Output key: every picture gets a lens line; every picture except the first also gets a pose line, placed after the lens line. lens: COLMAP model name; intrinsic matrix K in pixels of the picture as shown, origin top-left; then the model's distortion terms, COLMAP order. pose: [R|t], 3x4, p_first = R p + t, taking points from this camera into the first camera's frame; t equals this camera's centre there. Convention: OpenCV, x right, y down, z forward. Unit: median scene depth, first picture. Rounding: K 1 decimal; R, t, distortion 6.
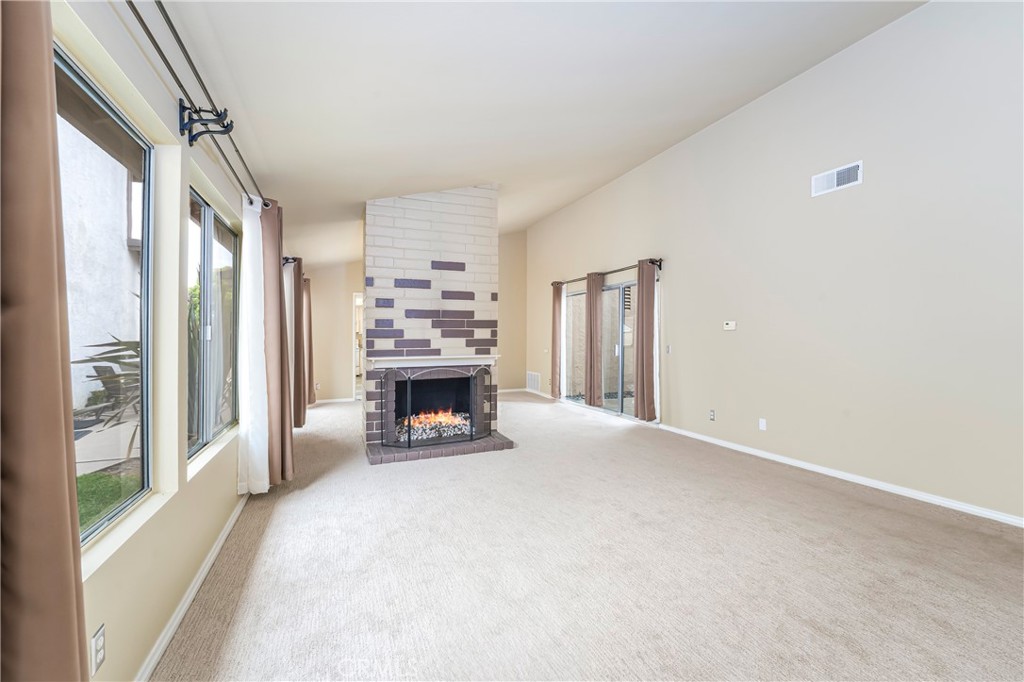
lens RADIAL K [[416.0, 0, 515.7], [0, 416.0, 338.0], [0, 0, 1]] dist [-0.002450, -0.000335]
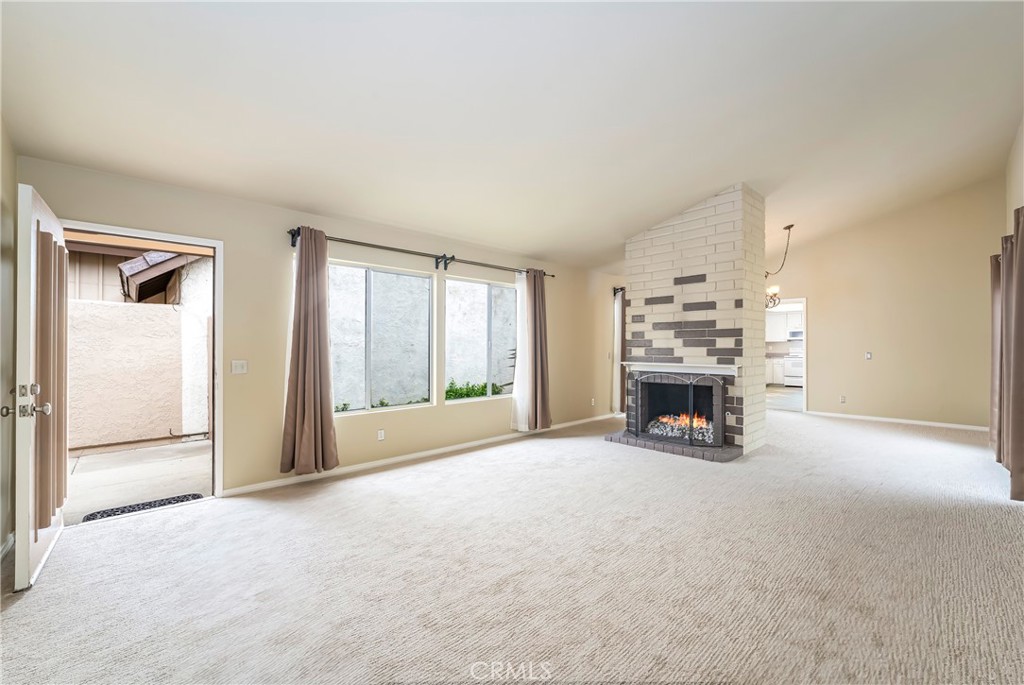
lens RADIAL K [[416.0, 0, 515.7], [0, 416.0, 339.5], [0, 0, 1]] dist [-0.002450, -0.000335]
pose [[0.348465, -0.010364, -0.937264, 0.693315], [-0.000880, 0.999935, -0.011384, -0.007020], [0.937321, 0.004792, 0.348433, 0.209808]]
